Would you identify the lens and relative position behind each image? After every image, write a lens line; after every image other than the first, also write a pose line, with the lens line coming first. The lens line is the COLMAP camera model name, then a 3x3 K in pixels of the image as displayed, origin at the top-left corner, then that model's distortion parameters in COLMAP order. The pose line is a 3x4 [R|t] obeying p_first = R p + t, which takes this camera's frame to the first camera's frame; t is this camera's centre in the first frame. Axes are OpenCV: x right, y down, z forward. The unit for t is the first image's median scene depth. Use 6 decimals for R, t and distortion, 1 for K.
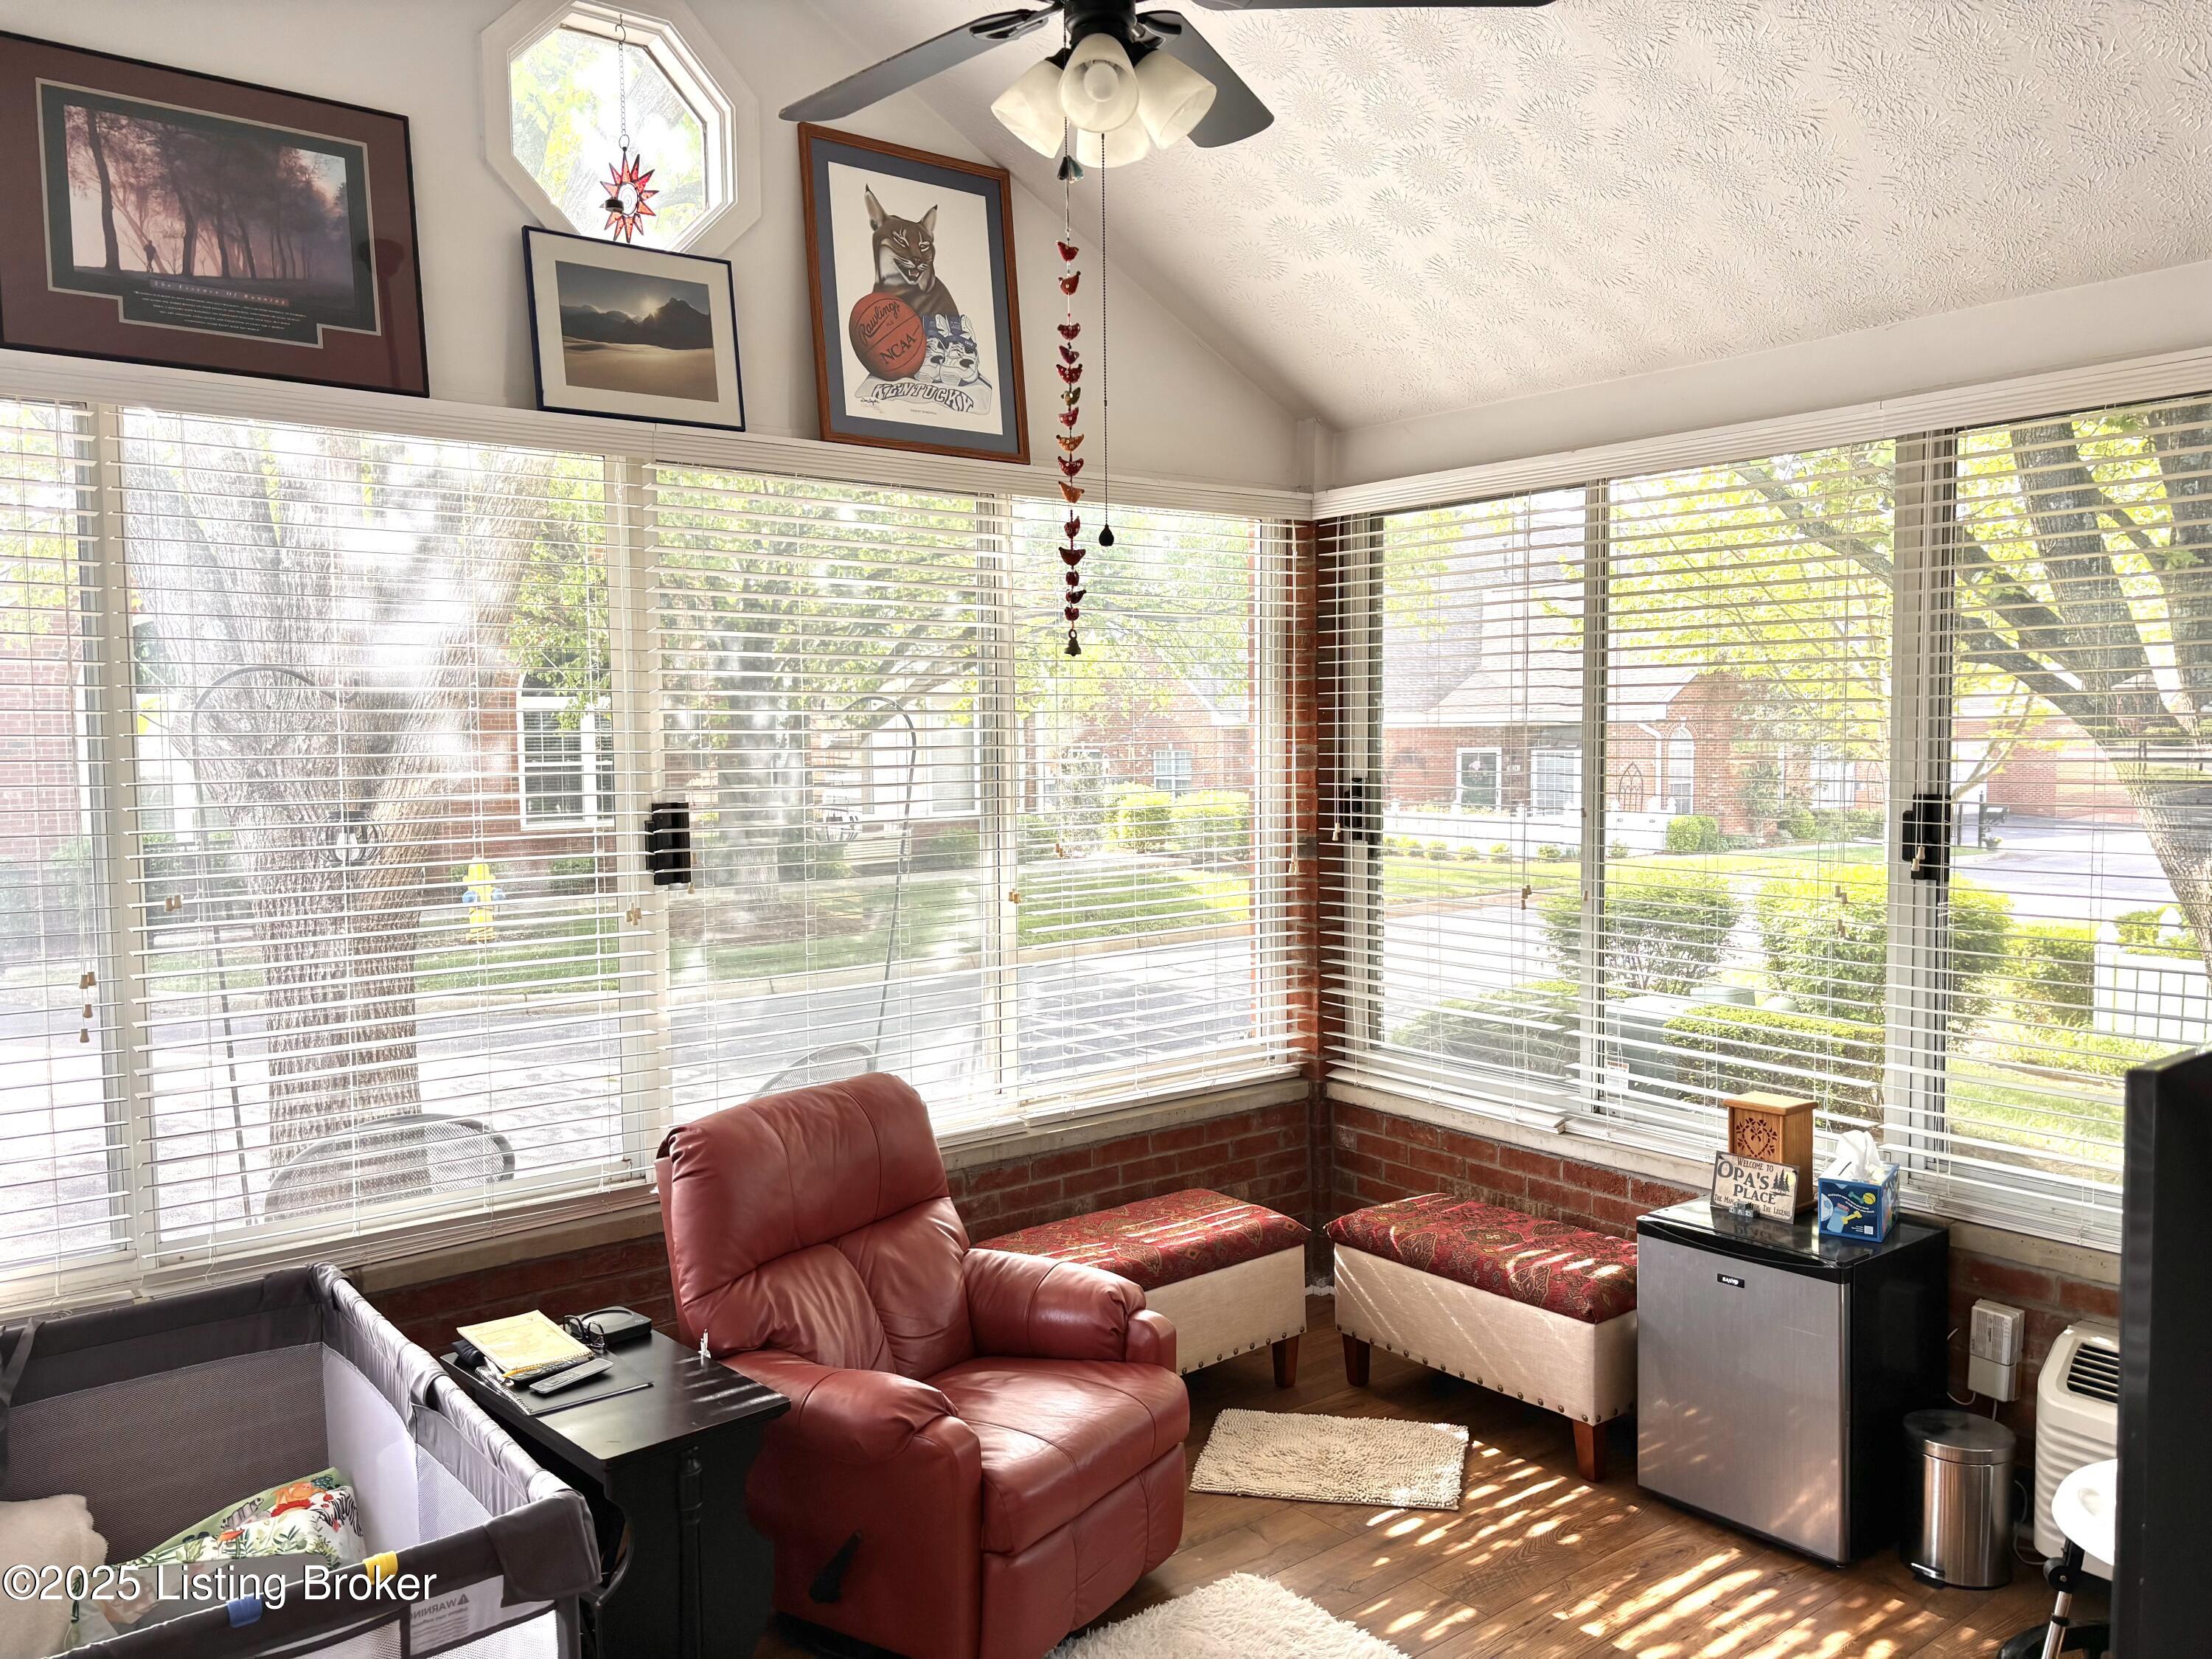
lens RADIAL K [[1670.8, 0, 1106.0], [0, 1670.8, 829.5], [0, 0, 1]] dist [0.001804, -0.003618]
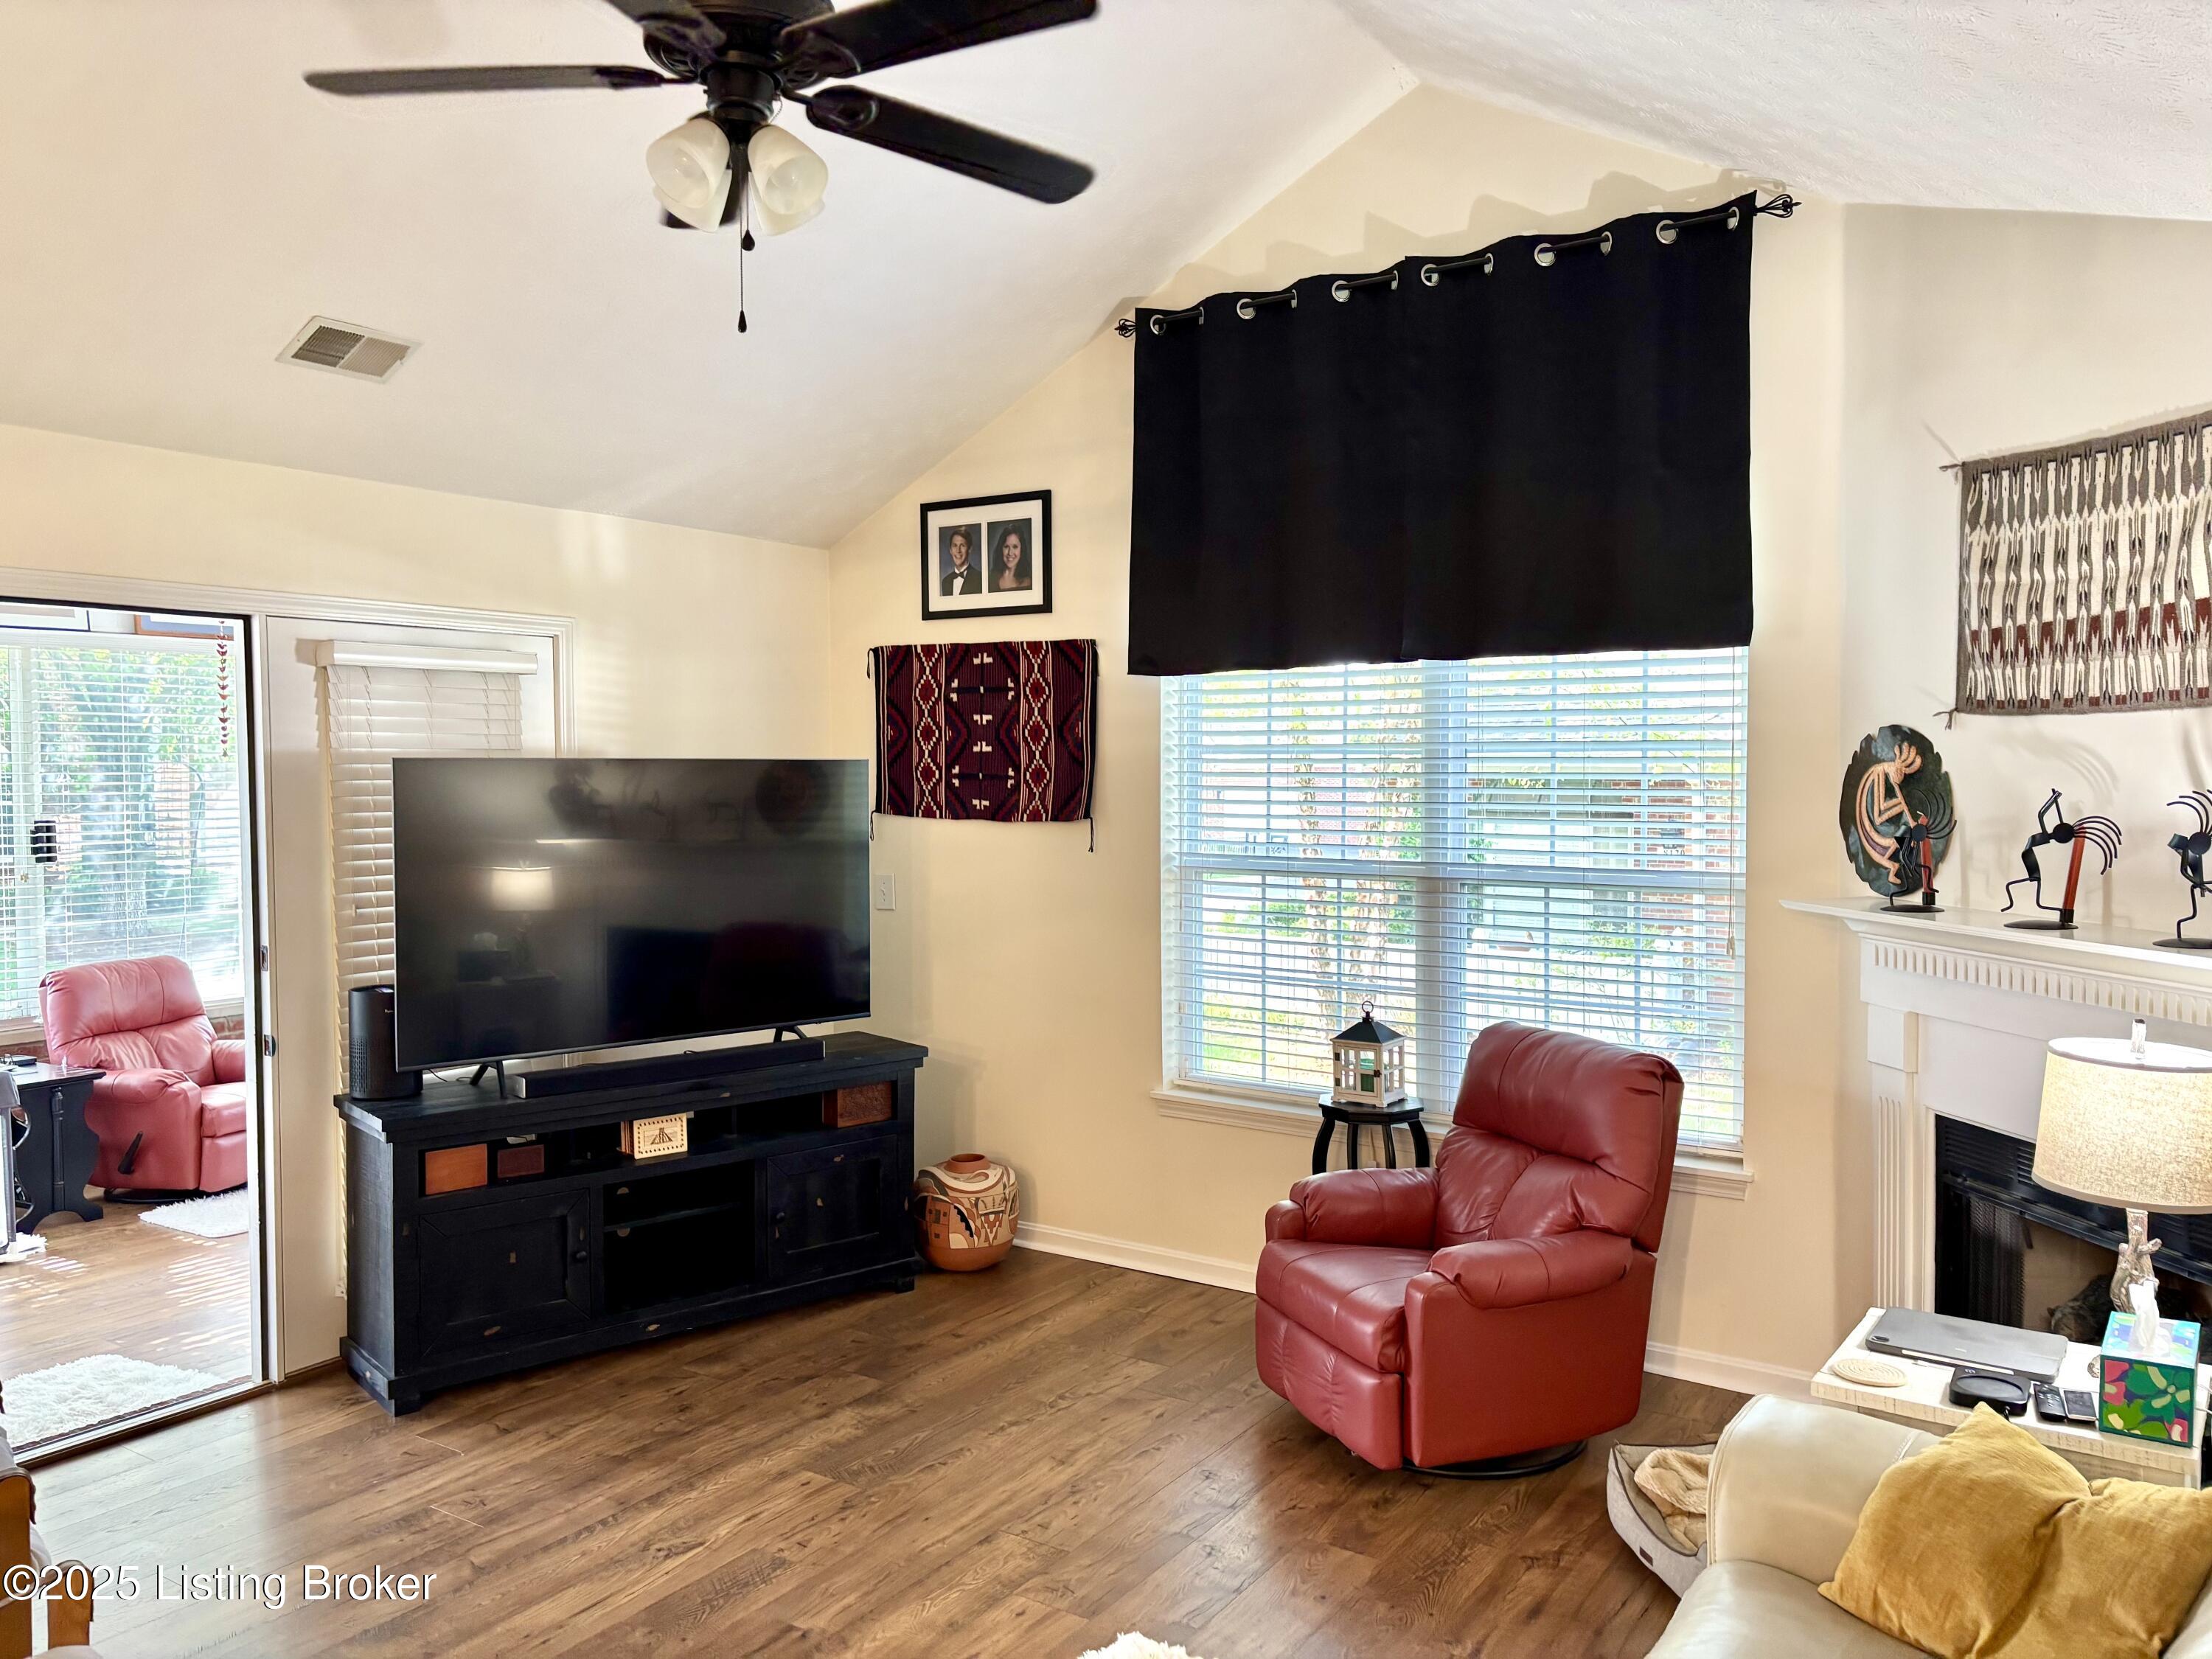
lens RADIAL K [[1670.8, 0, 1106.0], [0, 1670.8, 829.5], [0, 0, 1]] dist [0.001804, -0.003618]
pose [[0.949525, -0.008349, 0.313581, 0.337492], [0.015533, 0.999671, -0.020418, 0.059367], [-0.313308, 0.024259, 0.949342, -1.377590]]
